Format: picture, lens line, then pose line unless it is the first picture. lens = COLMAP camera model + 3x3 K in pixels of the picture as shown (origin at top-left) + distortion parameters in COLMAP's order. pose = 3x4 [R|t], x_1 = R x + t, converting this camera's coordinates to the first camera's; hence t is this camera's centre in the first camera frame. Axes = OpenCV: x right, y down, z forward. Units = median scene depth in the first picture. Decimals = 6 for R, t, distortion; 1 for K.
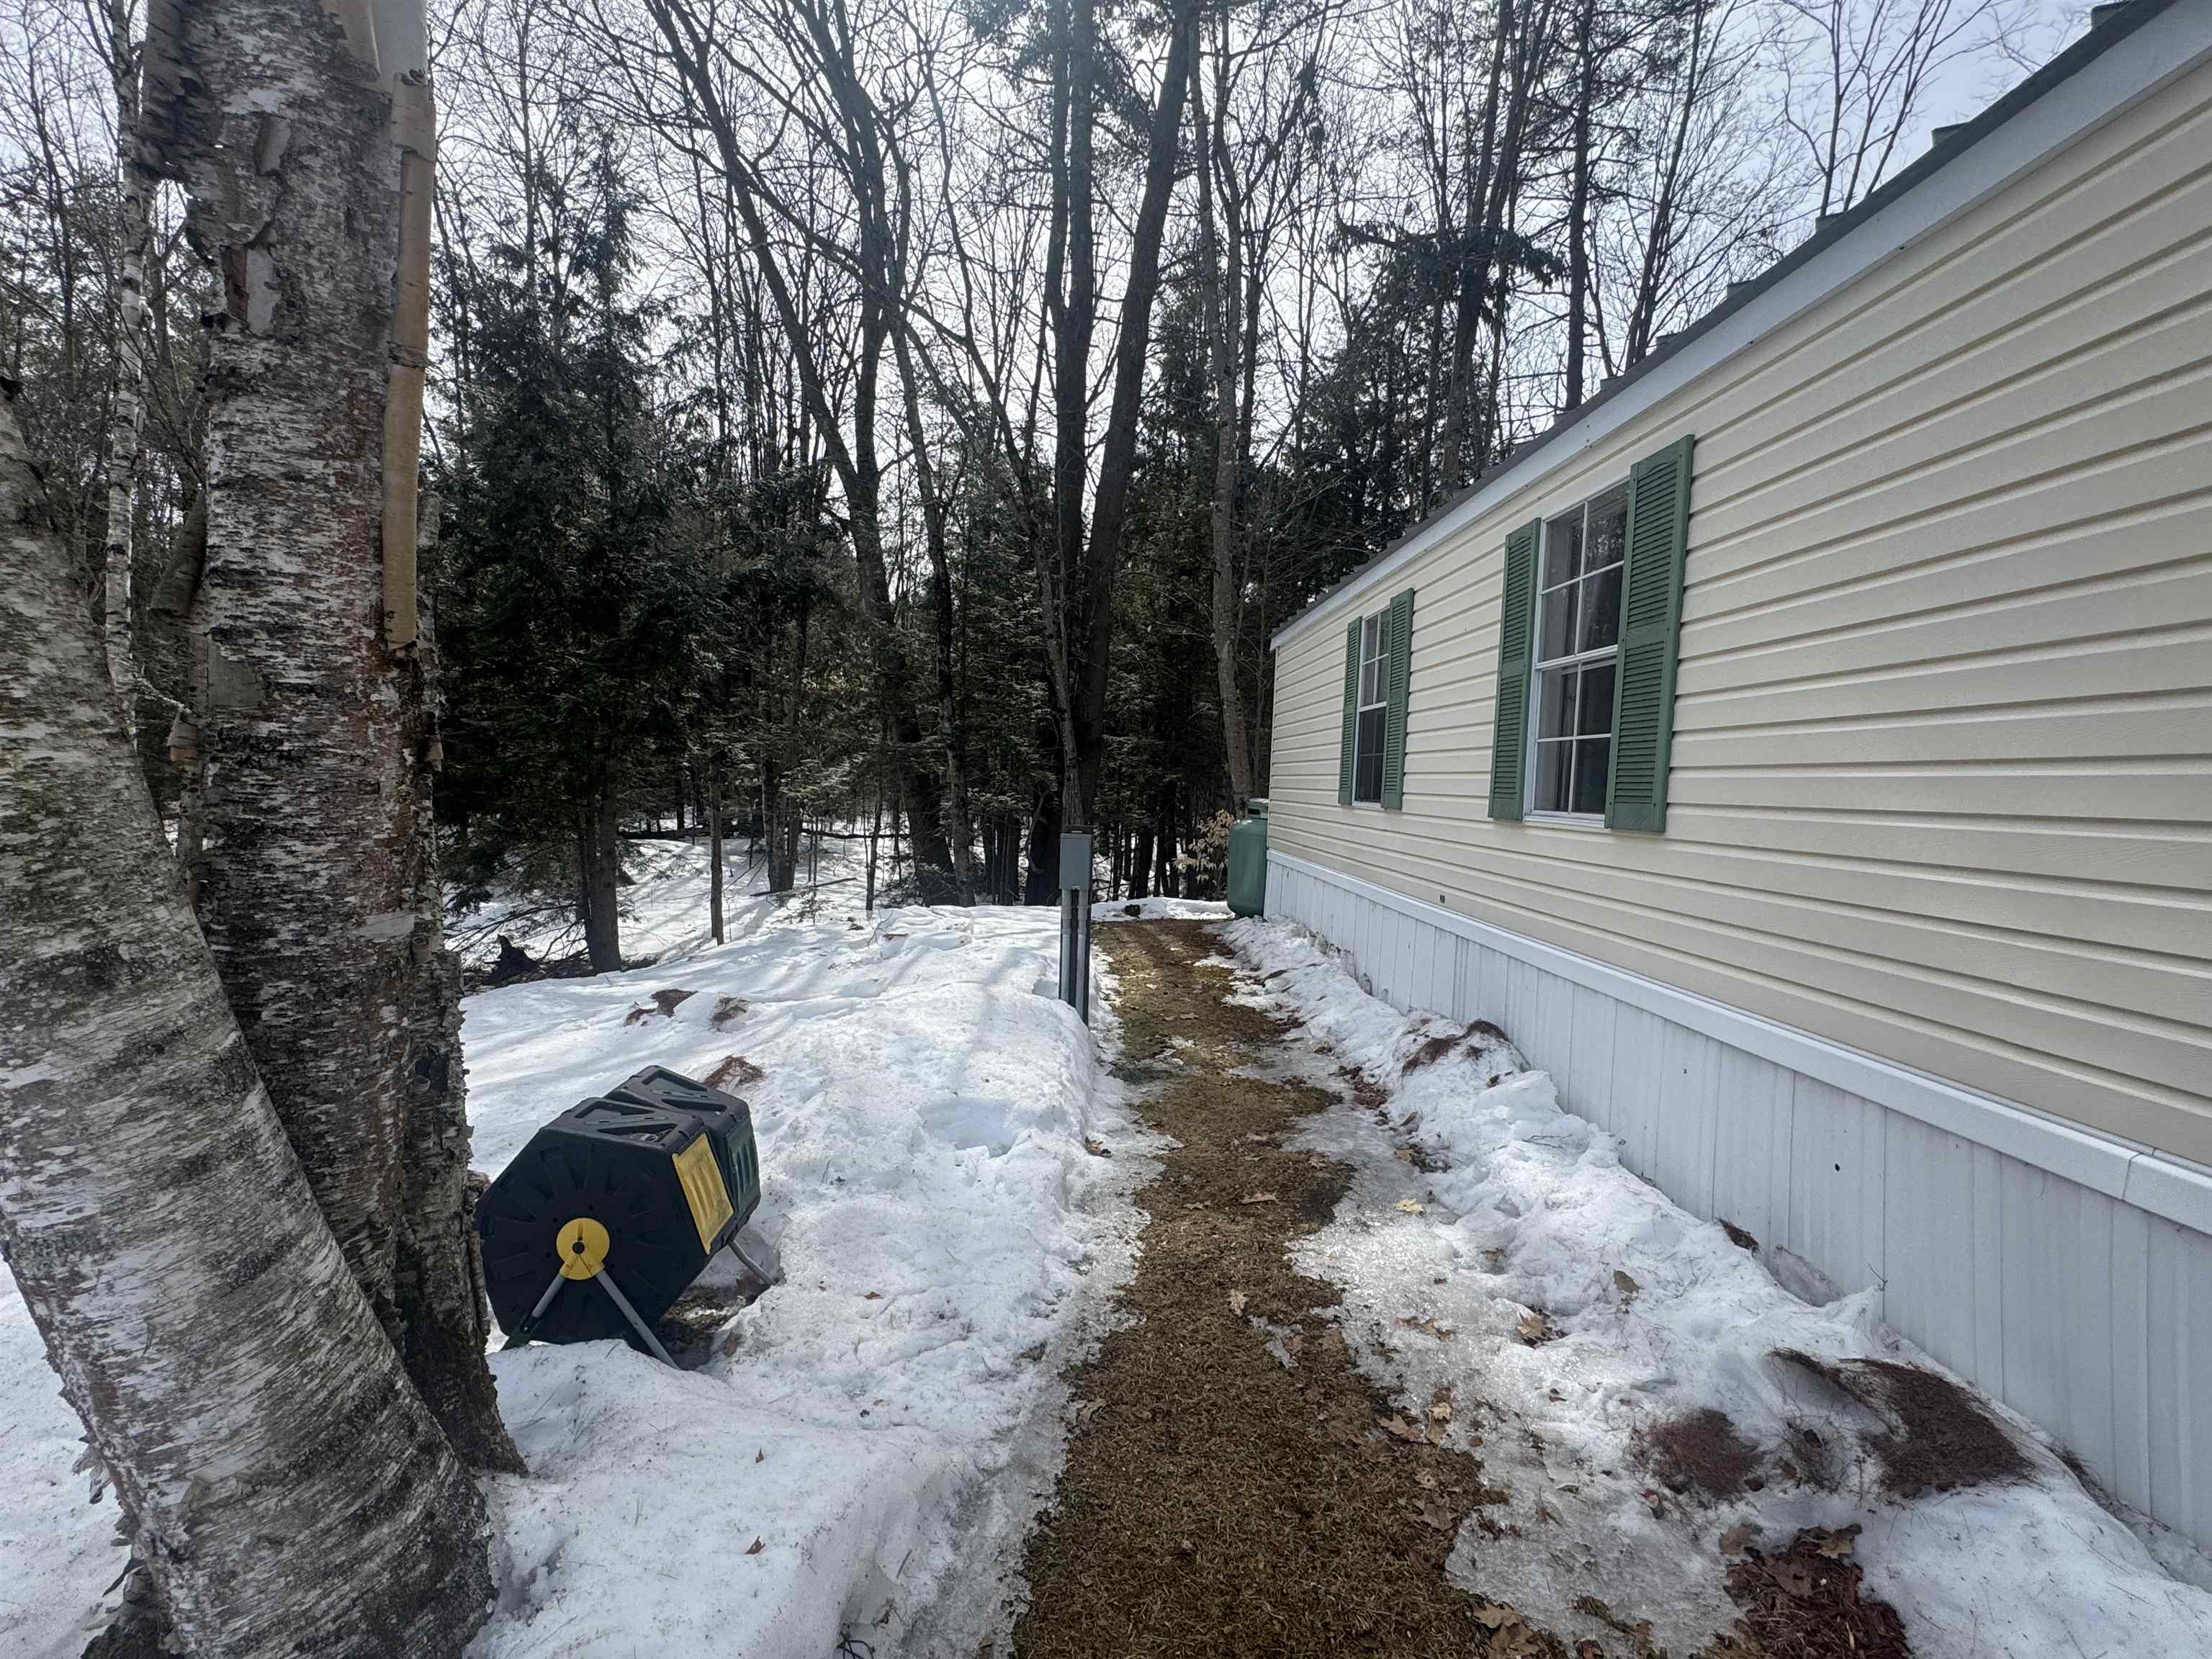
lens RADIAL K [[1035.8, 0, 1105.4], [0, 1035.8, 833.0], [0, 0, 1]] dist [-0.016461, 0.010169]
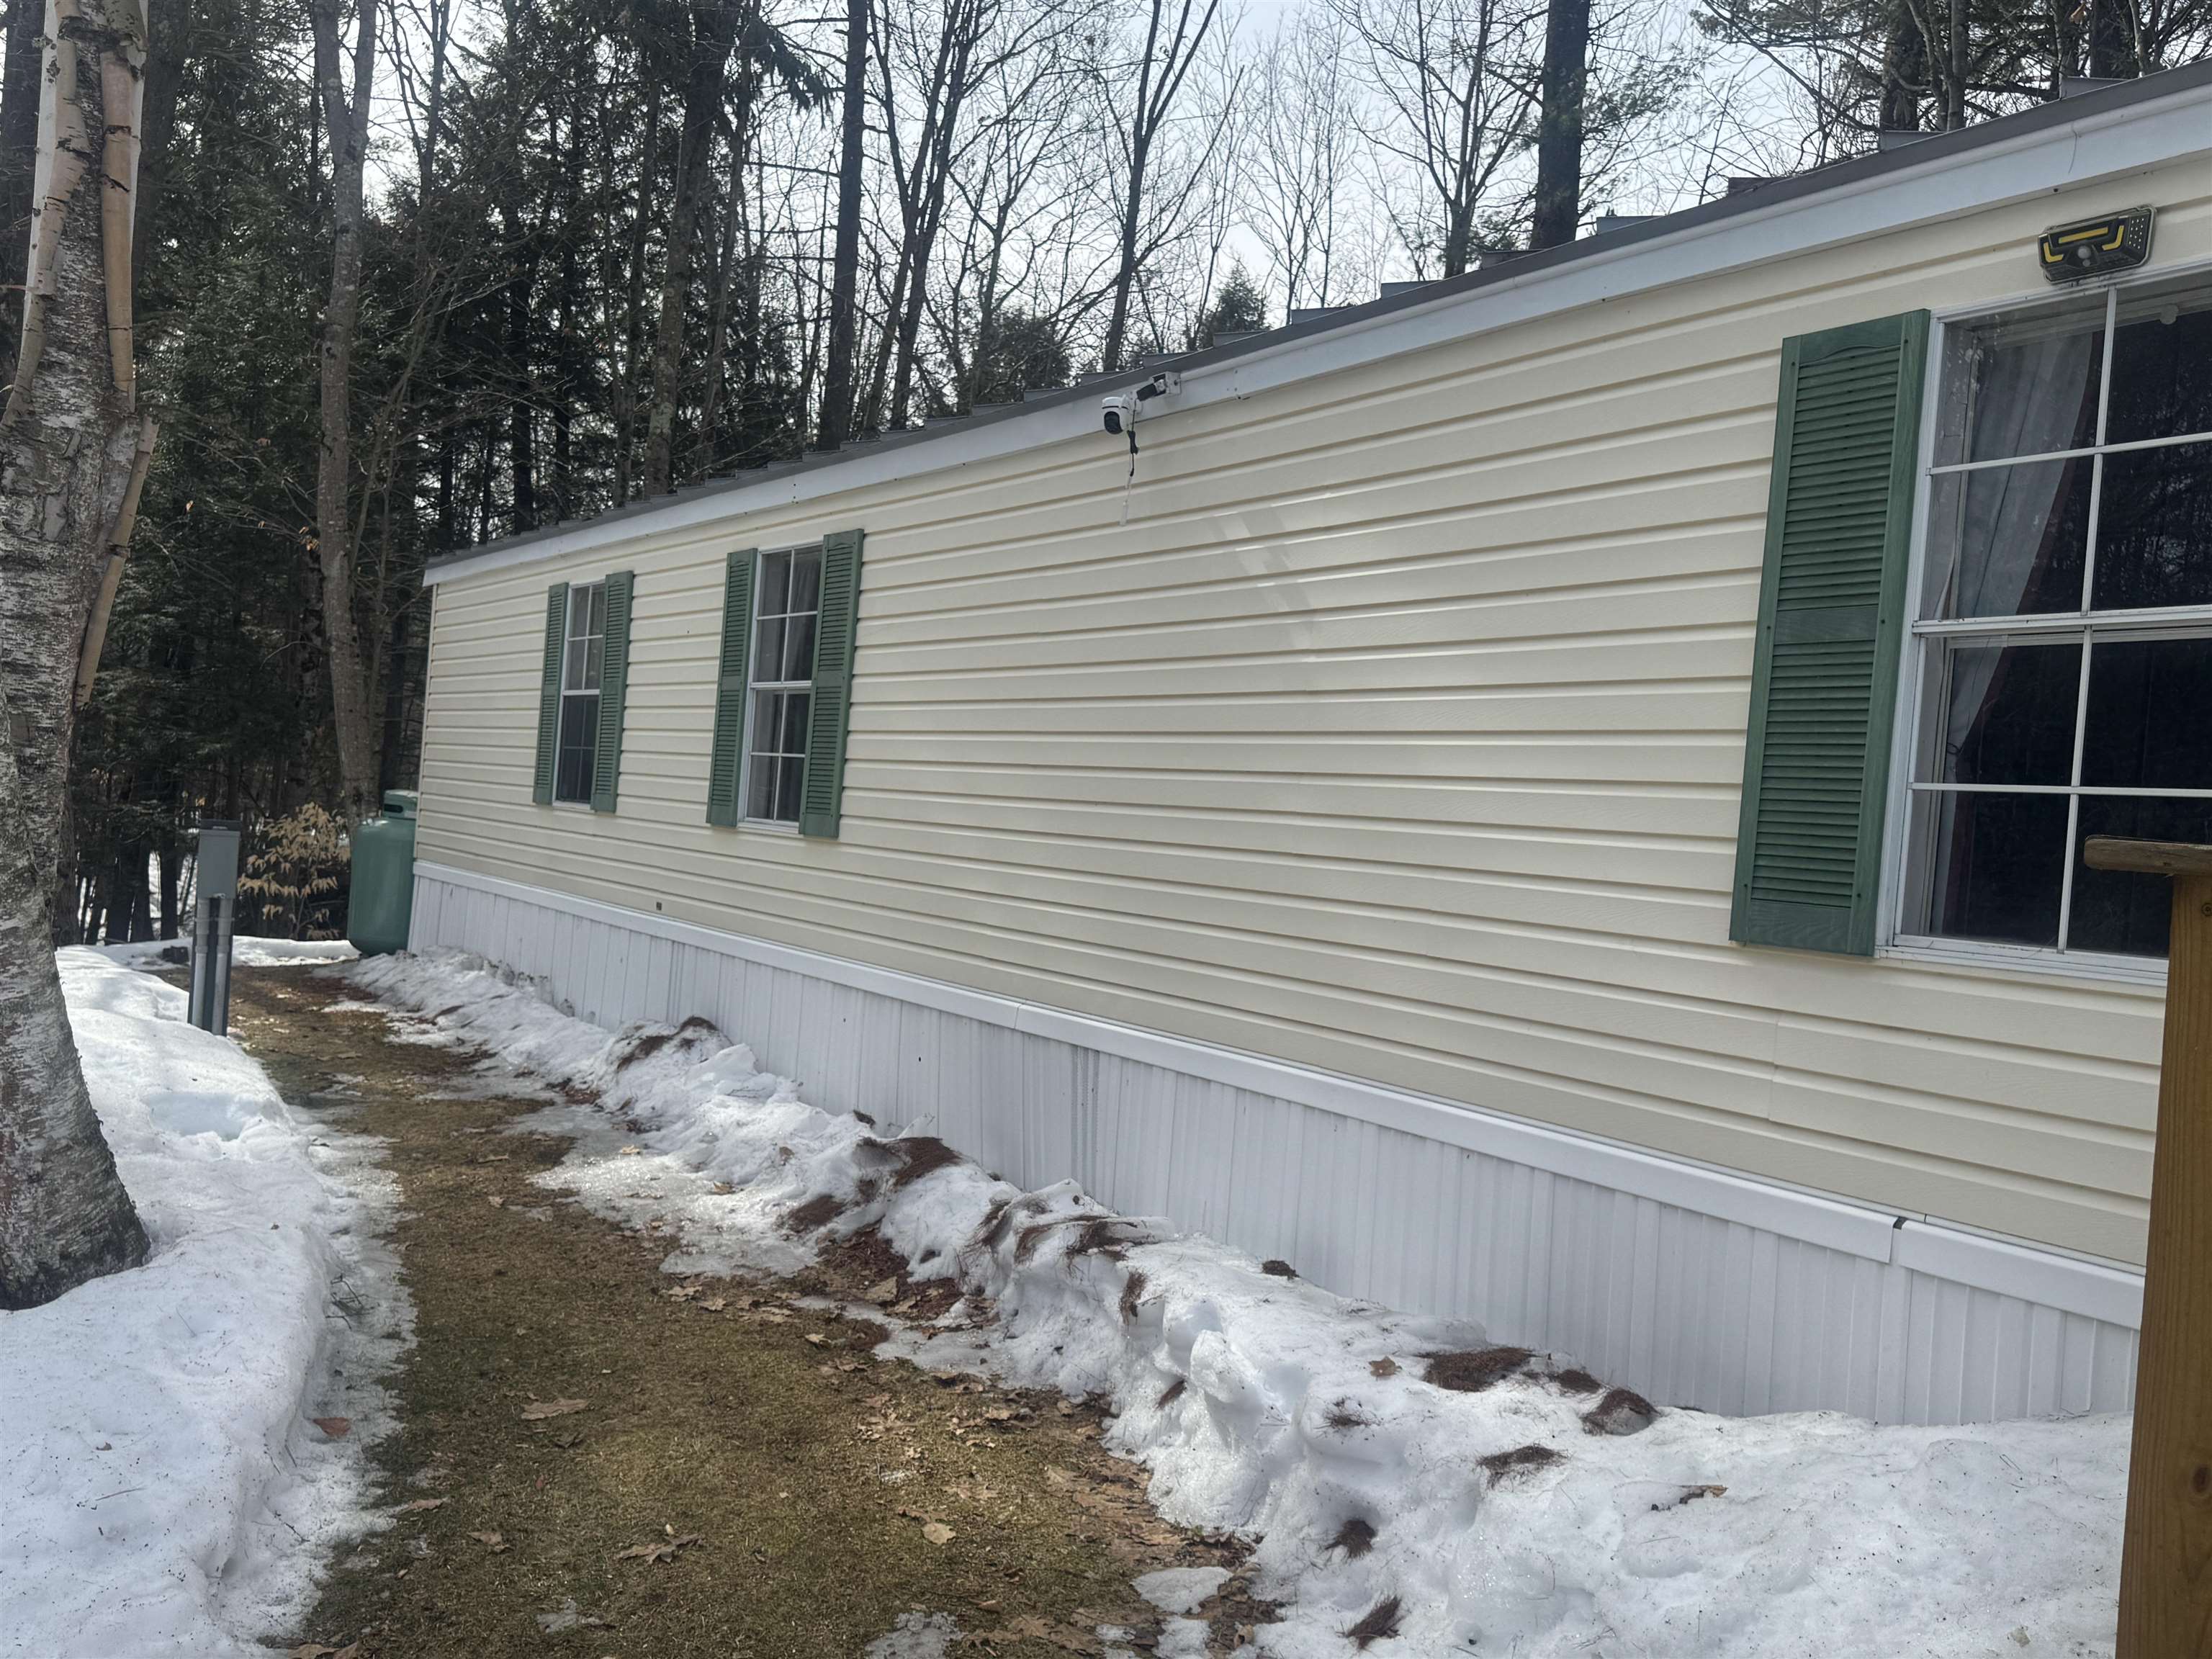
lens RADIAL K [[1870.5, 0, 1106.0], [0, 1870.5, 829.5], [0, 0, 1]] dist [0.184669, -0.344137]
pose [[0.849698, 0.024200, 0.526714, -0.293958], [-0.017941, 0.999695, -0.016988, 0.017000], [-0.526964, 0.004984, 0.849873, -0.847136]]
